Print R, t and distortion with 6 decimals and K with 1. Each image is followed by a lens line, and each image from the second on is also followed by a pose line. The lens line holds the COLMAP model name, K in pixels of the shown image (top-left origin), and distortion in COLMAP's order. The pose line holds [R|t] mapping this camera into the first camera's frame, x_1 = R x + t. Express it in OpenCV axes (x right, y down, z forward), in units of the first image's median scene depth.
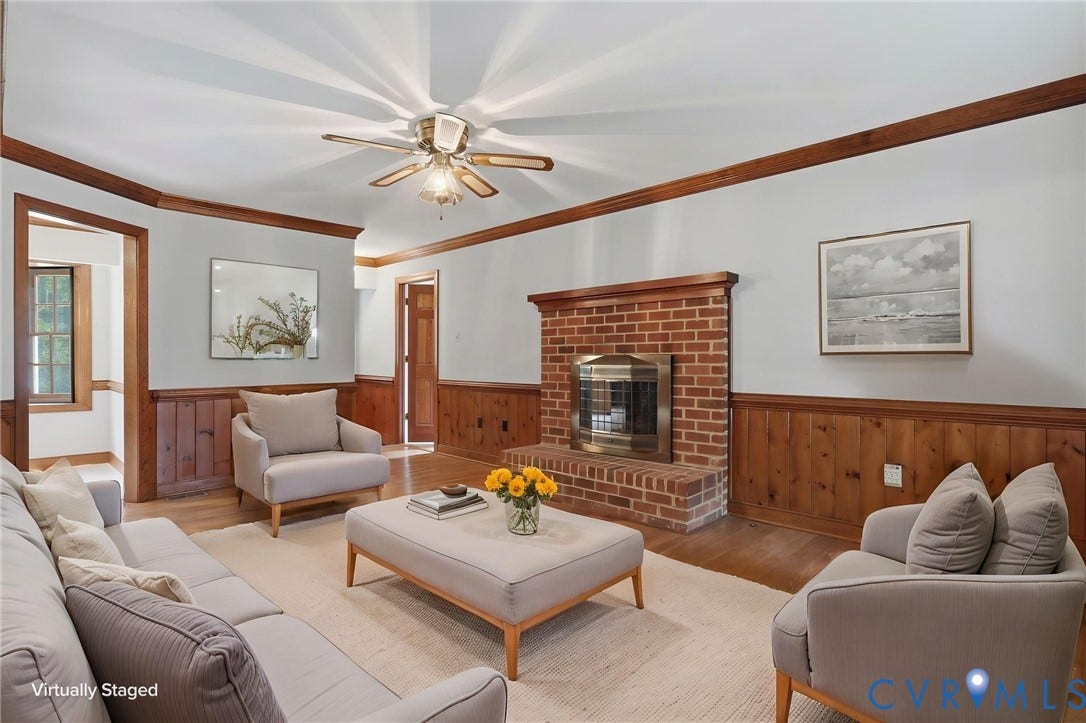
lens RADIAL K [[541.2, 0, 539.3], [0, 541.2, 358.6], [0, 0, 1]] dist [-0.000036, 0.000306]
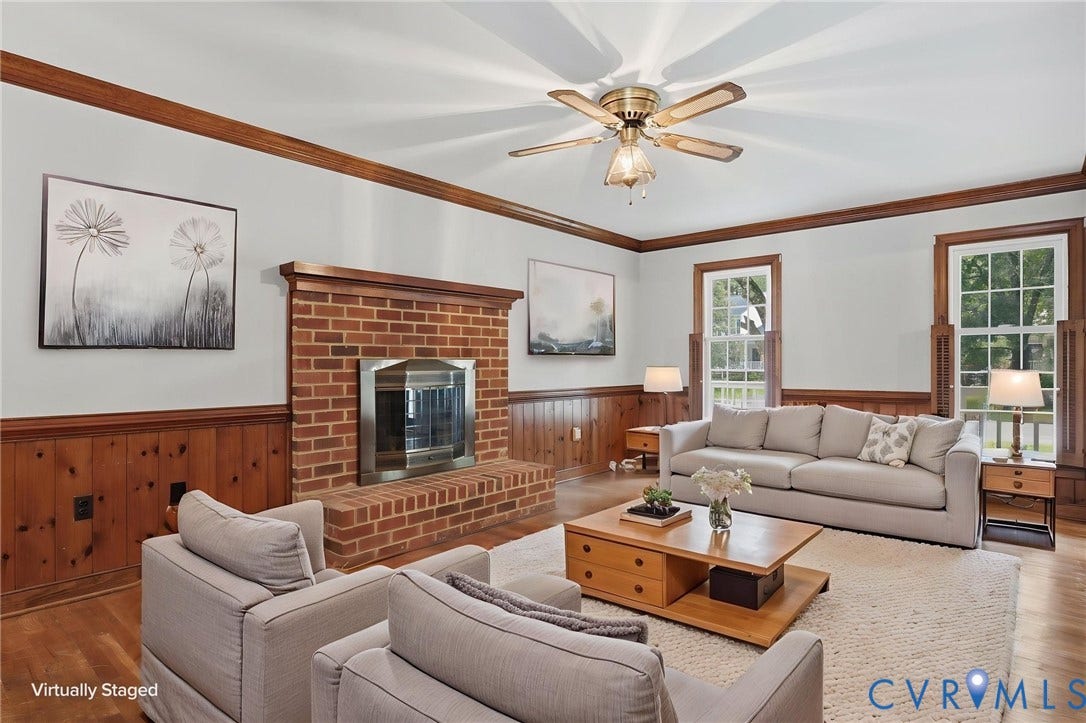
lens RADIAL K [[586.5, 0, 535.4], [0, 586.5, 365.0], [0, 0, 1]] dist [-0.006477, -0.000181]
pose [[-0.050926, -0.001398, 0.998701, -0.810624], [0.000889, 0.999999, 0.001445, 0.001690], [-0.998702, 0.000961, -0.050924, 0.872127]]
